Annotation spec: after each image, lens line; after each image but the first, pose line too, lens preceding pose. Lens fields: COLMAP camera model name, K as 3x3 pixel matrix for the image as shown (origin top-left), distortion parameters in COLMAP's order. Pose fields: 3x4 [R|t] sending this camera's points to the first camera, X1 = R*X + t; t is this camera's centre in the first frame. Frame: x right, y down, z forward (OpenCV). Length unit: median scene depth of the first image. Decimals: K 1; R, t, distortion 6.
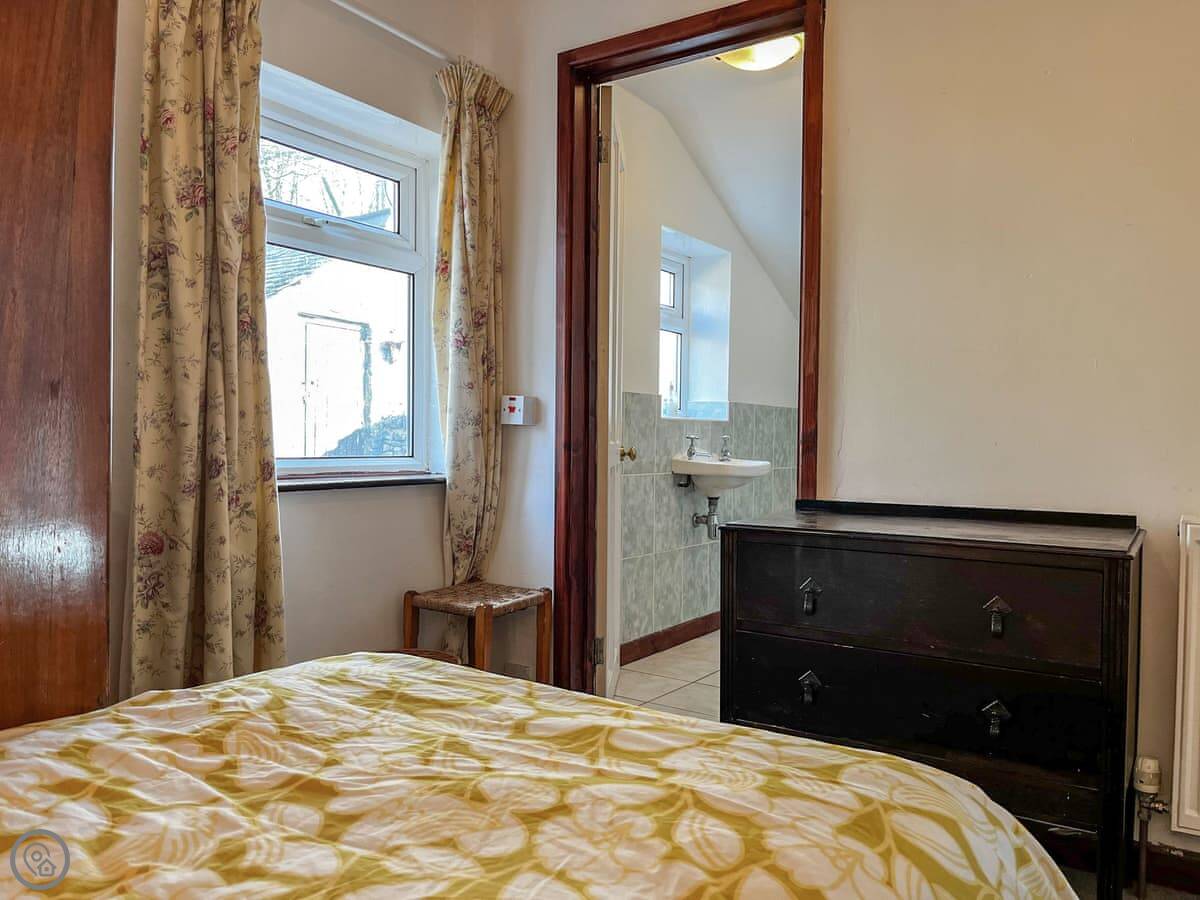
lens RADIAL K [[920.0, 0, 600.0], [0, 920.0, 450.0], [0, 0, 1]] dist [0.069077, -0.096759]
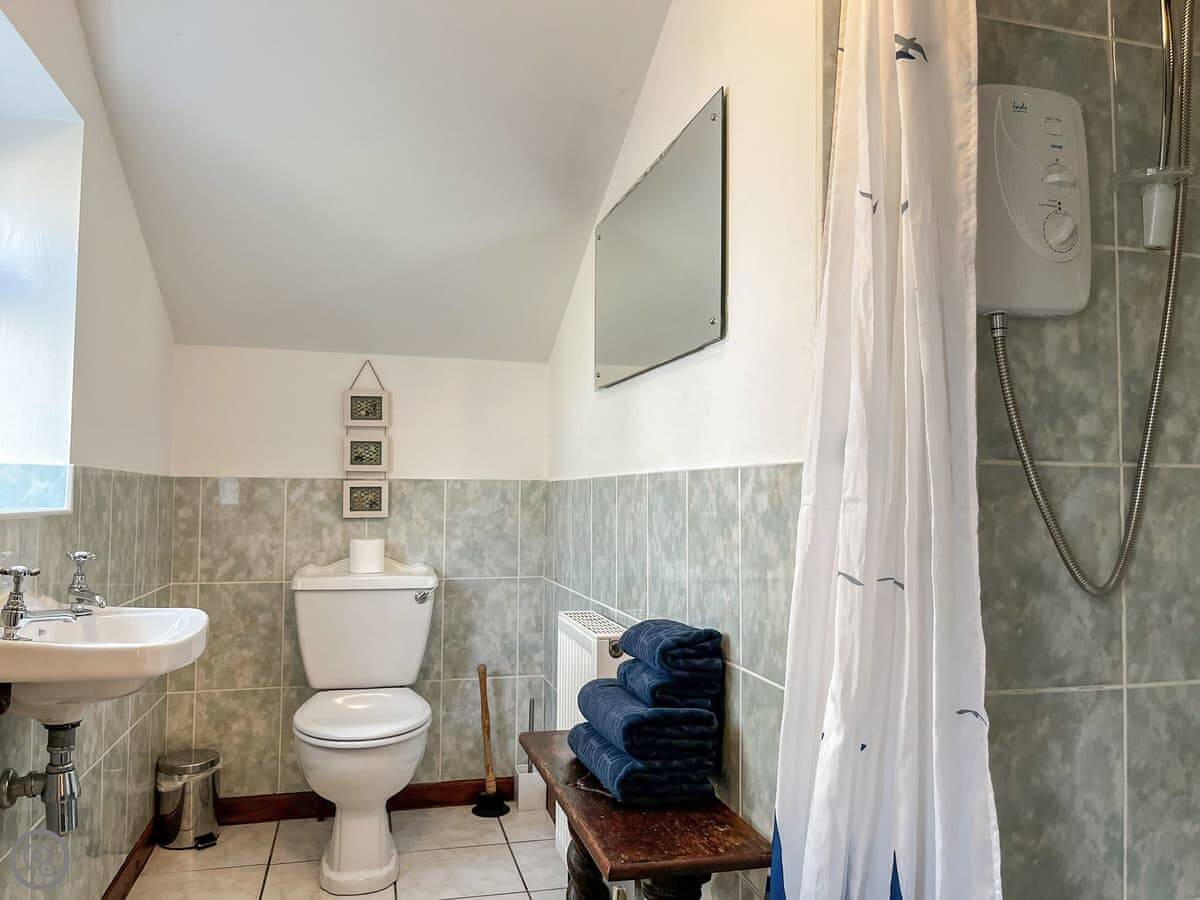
lens RADIAL K [[920.0, 0, 600.0], [0, 920.0, 450.0], [0, 0, 1]] dist [0.069077, -0.096759]
pose [[0.673565, 0.027882, 0.738602, -0.012595], [0.011355, 0.998780, -0.048058, -0.036462], [-0.739041, 0.040757, 0.672427, 0.536337]]
